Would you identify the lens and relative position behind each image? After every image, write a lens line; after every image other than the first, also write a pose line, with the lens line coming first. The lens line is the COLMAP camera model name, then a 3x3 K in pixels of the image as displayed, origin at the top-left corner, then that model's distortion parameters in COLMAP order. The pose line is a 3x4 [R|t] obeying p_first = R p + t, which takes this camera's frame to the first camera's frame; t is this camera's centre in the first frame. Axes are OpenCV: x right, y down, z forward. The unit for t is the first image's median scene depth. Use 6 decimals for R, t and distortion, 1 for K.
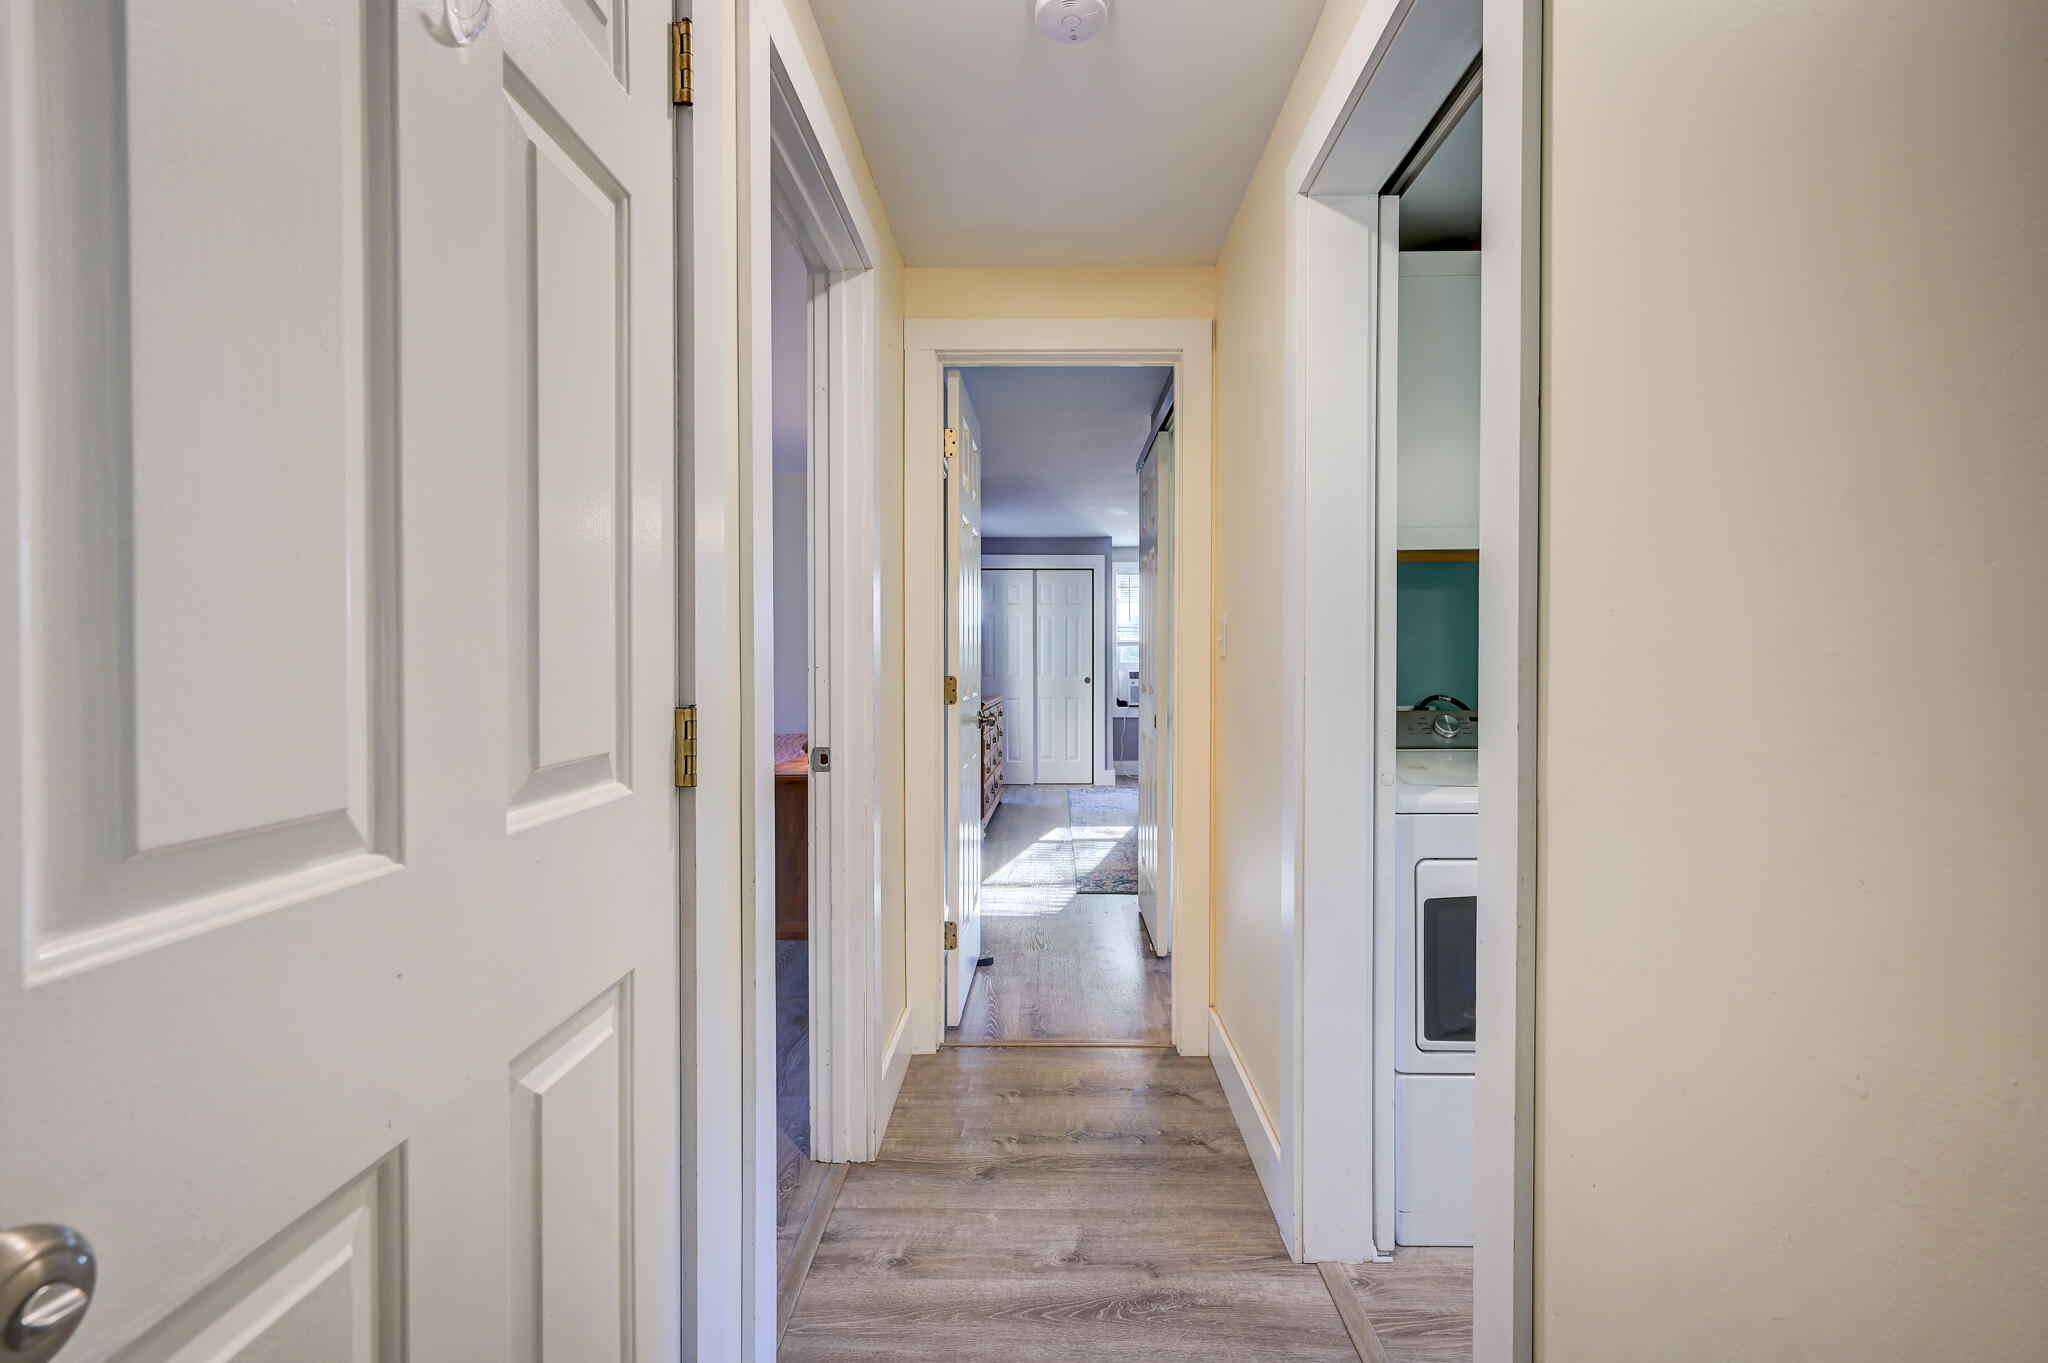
lens RADIAL K [[931.7, 0, 1031.0], [0, 931.7, 667.6], [0, 0, 1]] dist [0.001375, 0.000194]
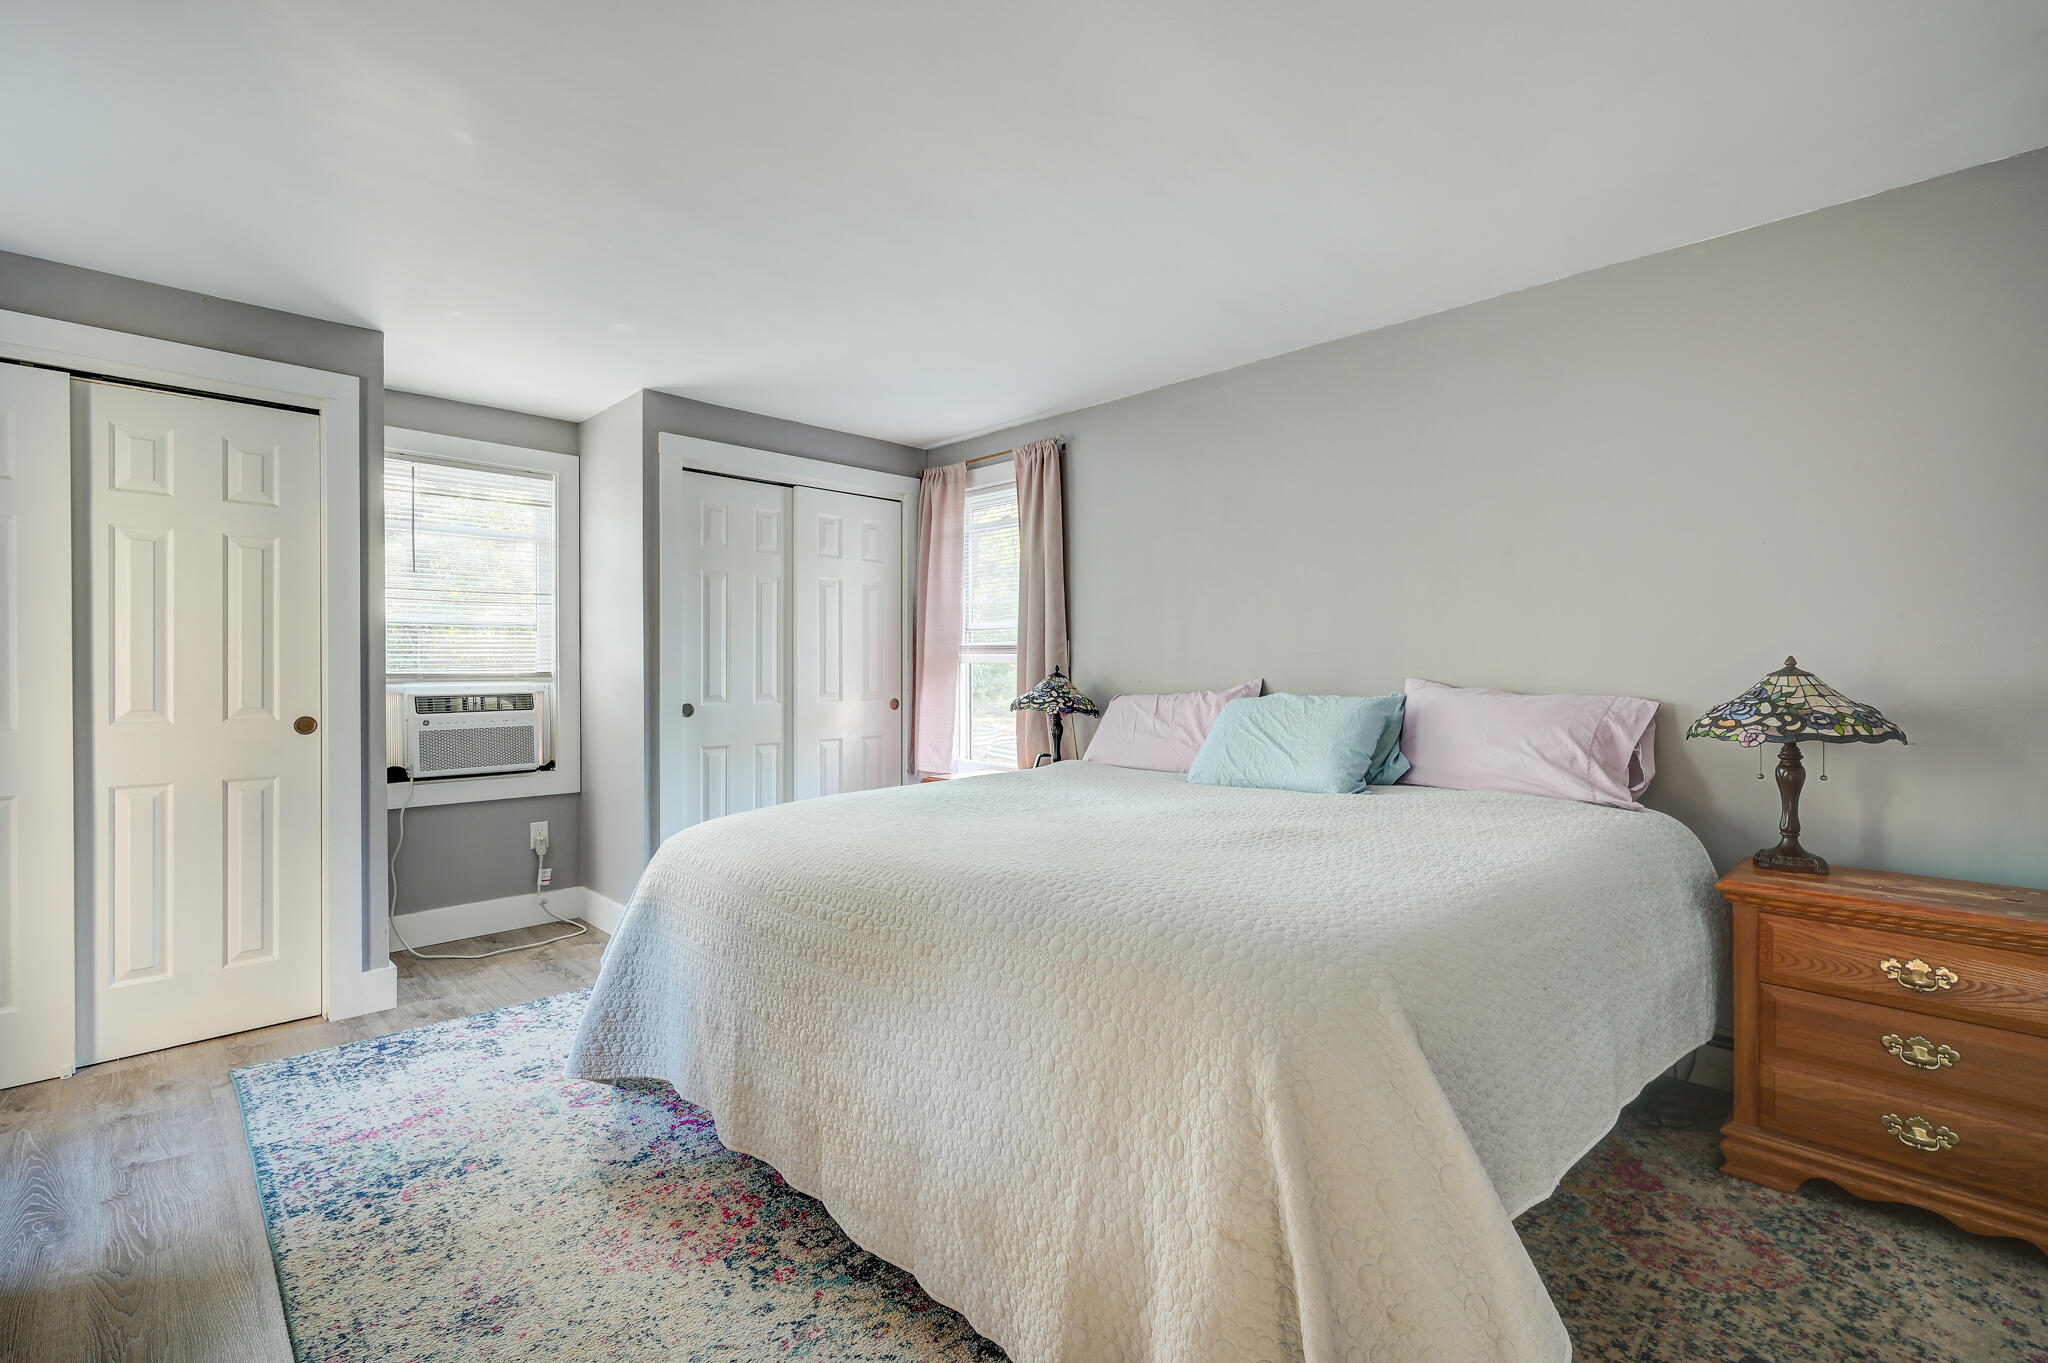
lens RADIAL K [[901.5, 0, 1036.8], [0, 901.5, 672.5], [0, 0, 1]] dist [0.001489, 0.000525]
pose [[0.697461, -0.001038, 0.716622, 0.010209], [0.003340, 0.999993, -0.001802, -0.004664], [-0.716615, 0.003651, 0.697460, 0.561898]]
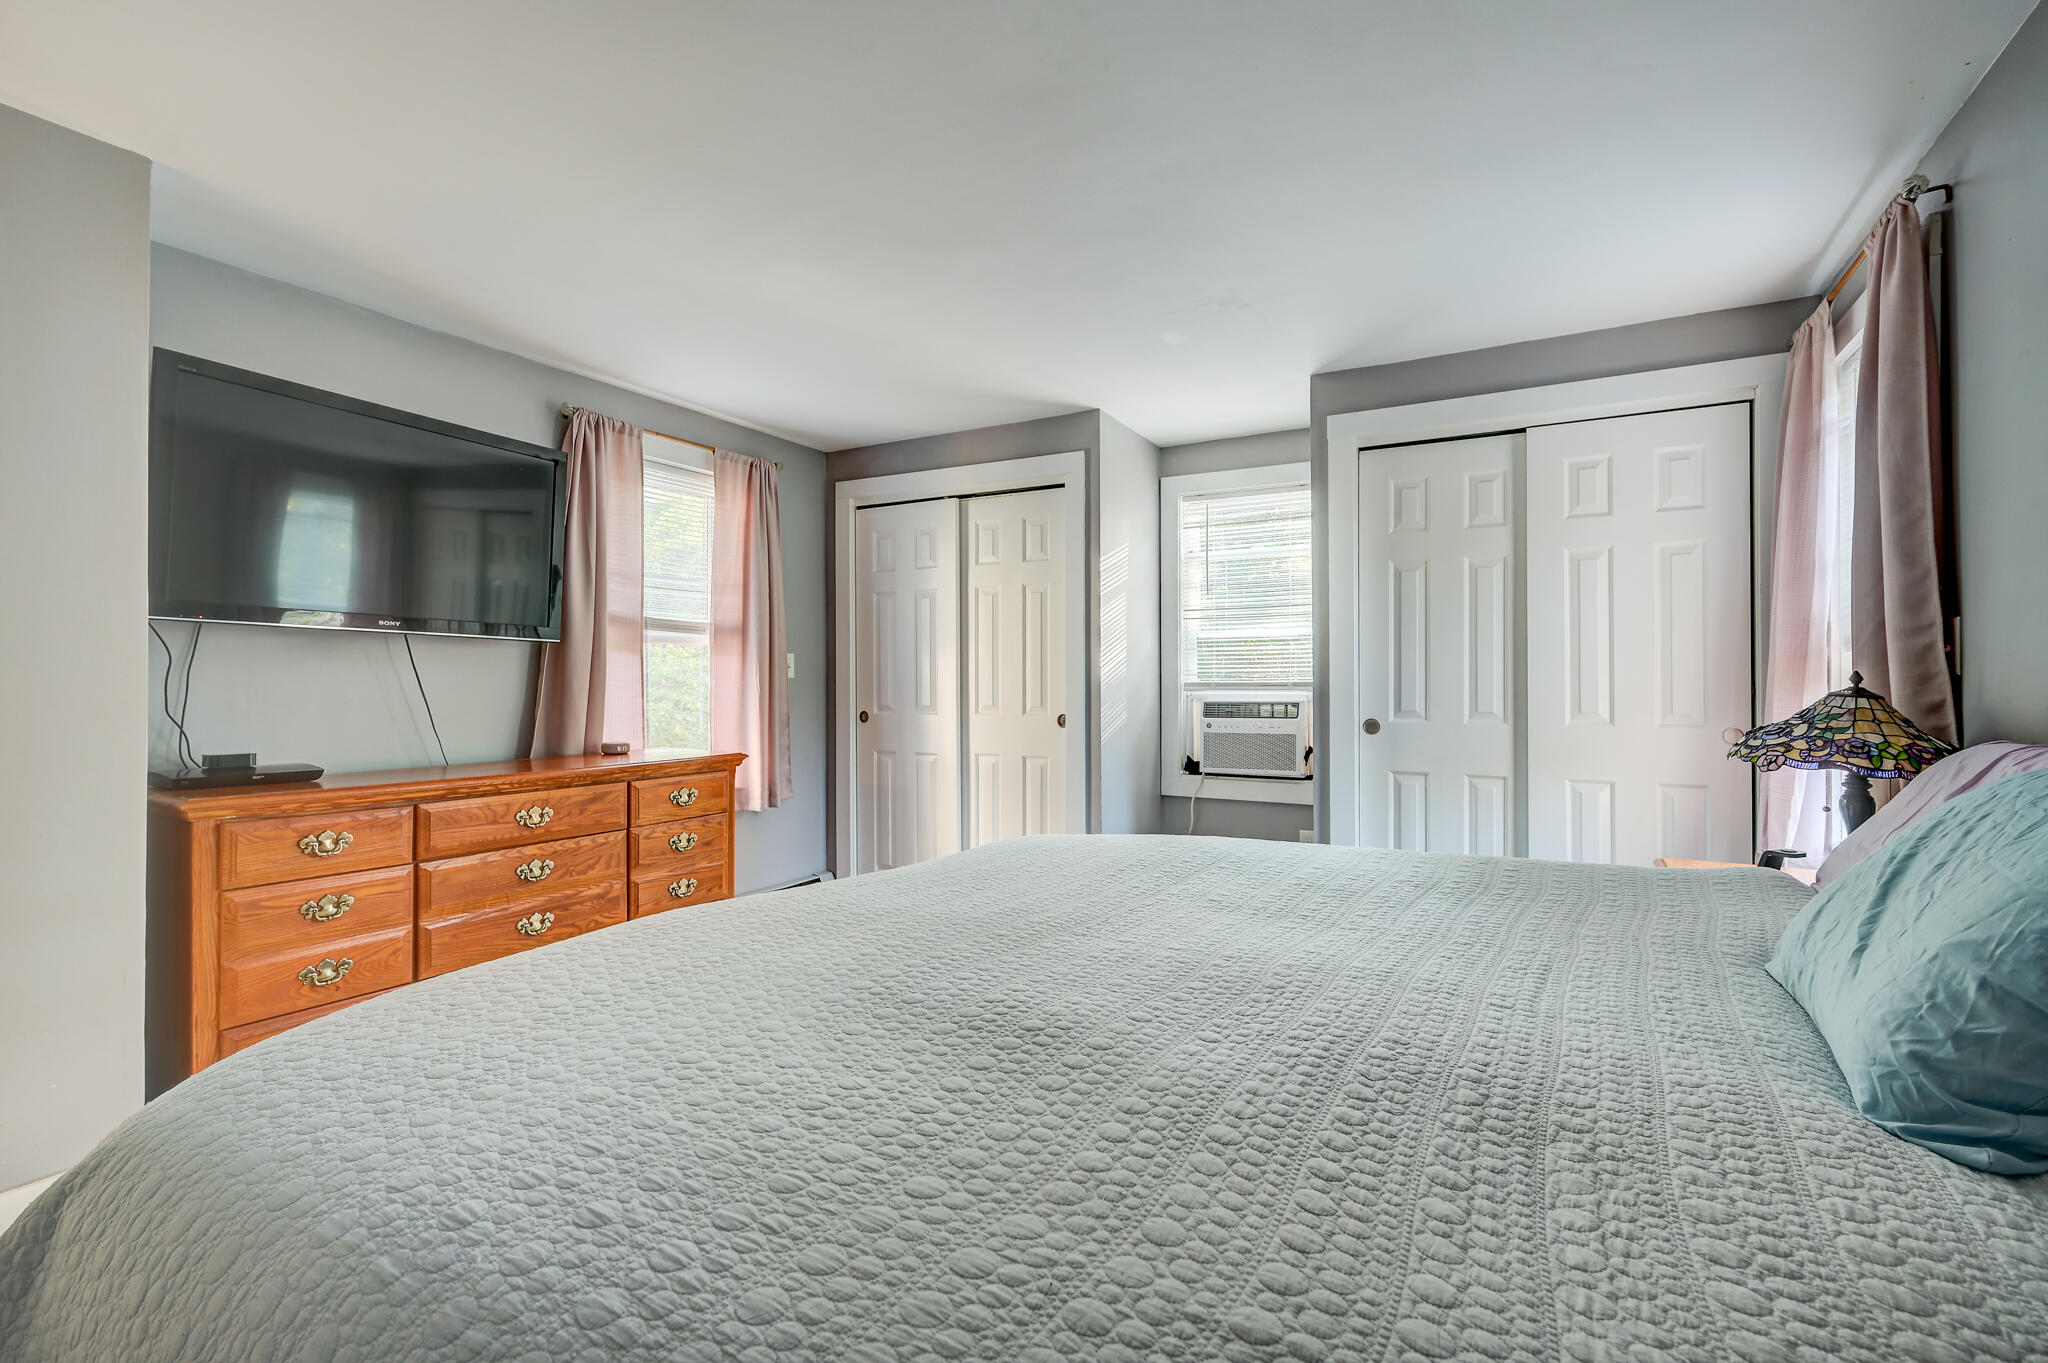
lens RADIAL K [[910.4, 0, 1020.6], [0, 910.4, 674.9], [0, 0, 1]] dist [0.000036, 0.000200]
pose [[0.879983, 0.000556, -0.475006, 0.262676], [-0.004184, 0.999970, -0.006580, -0.006297], [0.474988, 0.007778, 0.879958, 0.583233]]
